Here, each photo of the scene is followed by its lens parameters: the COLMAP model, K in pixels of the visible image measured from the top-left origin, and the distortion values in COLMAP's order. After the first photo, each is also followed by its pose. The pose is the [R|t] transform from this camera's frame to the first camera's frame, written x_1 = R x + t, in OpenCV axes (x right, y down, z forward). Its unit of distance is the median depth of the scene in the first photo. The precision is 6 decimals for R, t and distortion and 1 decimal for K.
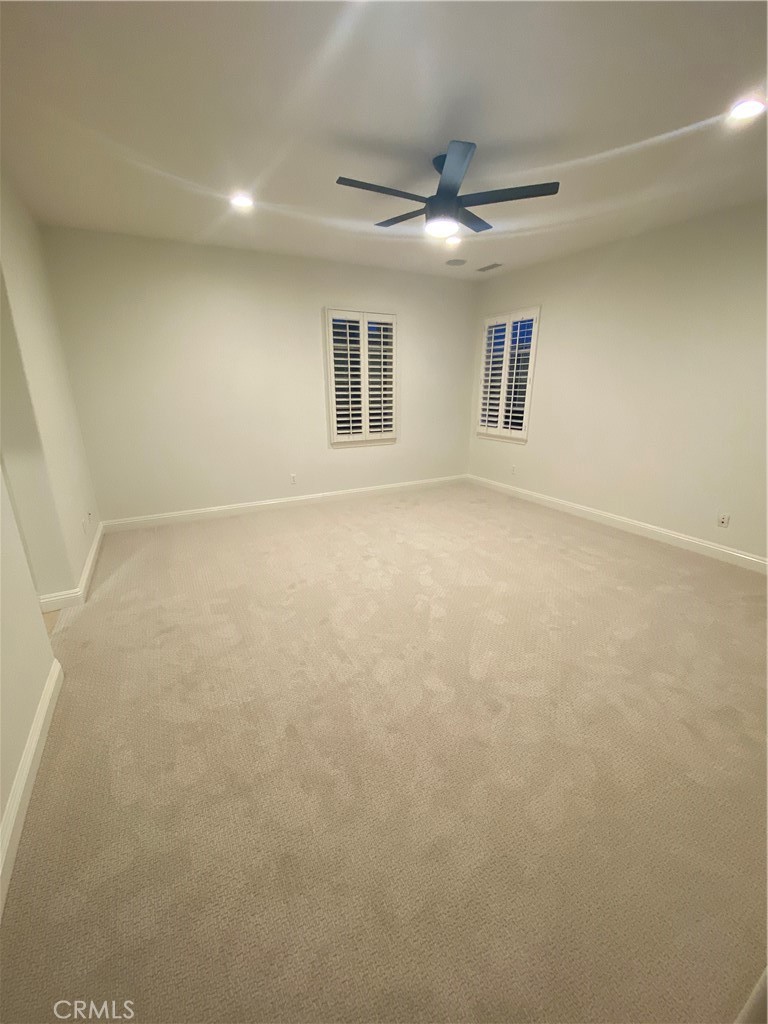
lens RADIAL K [[406.1, 0, 384.5], [0, 406.1, 521.2], [0, 0, 1]] dist [0.002952, 0.000029]
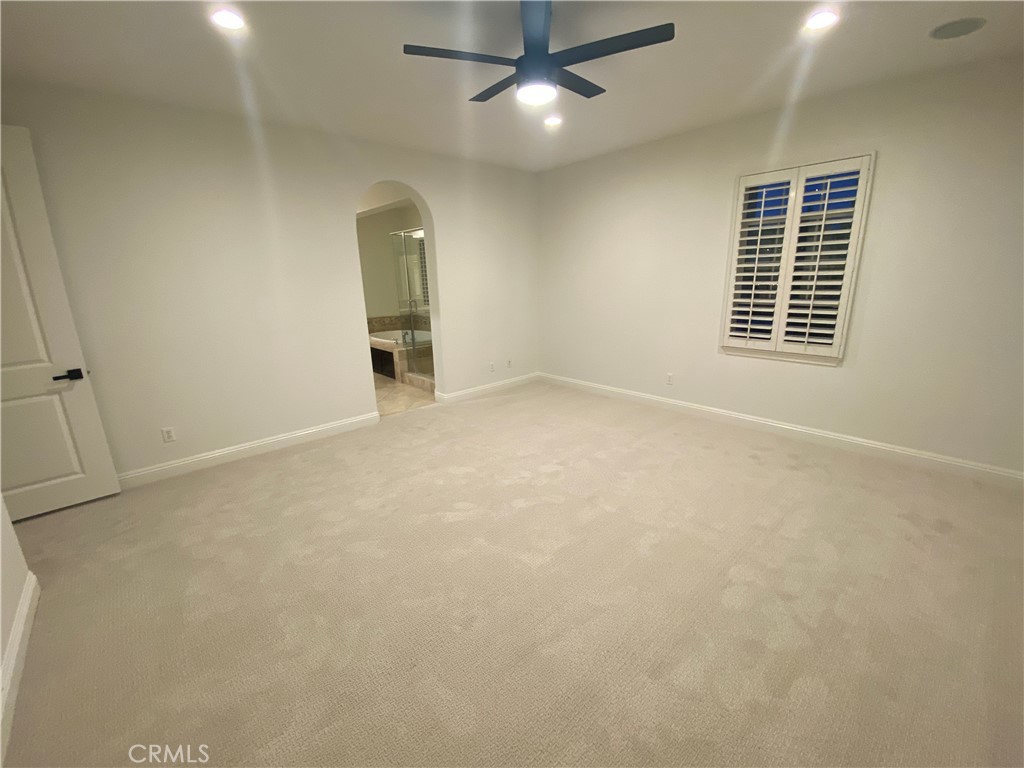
lens RADIAL K [[423.1, 0, 510.4], [0, 423.1, 376.6], [0, 0, 1]] dist [-0.004862, -0.000425]
pose [[0.232169, 0.219328, -0.947625, 0.560536], [-0.296070, 0.943951, 0.145940, -0.140523], [0.926520, 0.246680, 0.284093, 0.428490]]
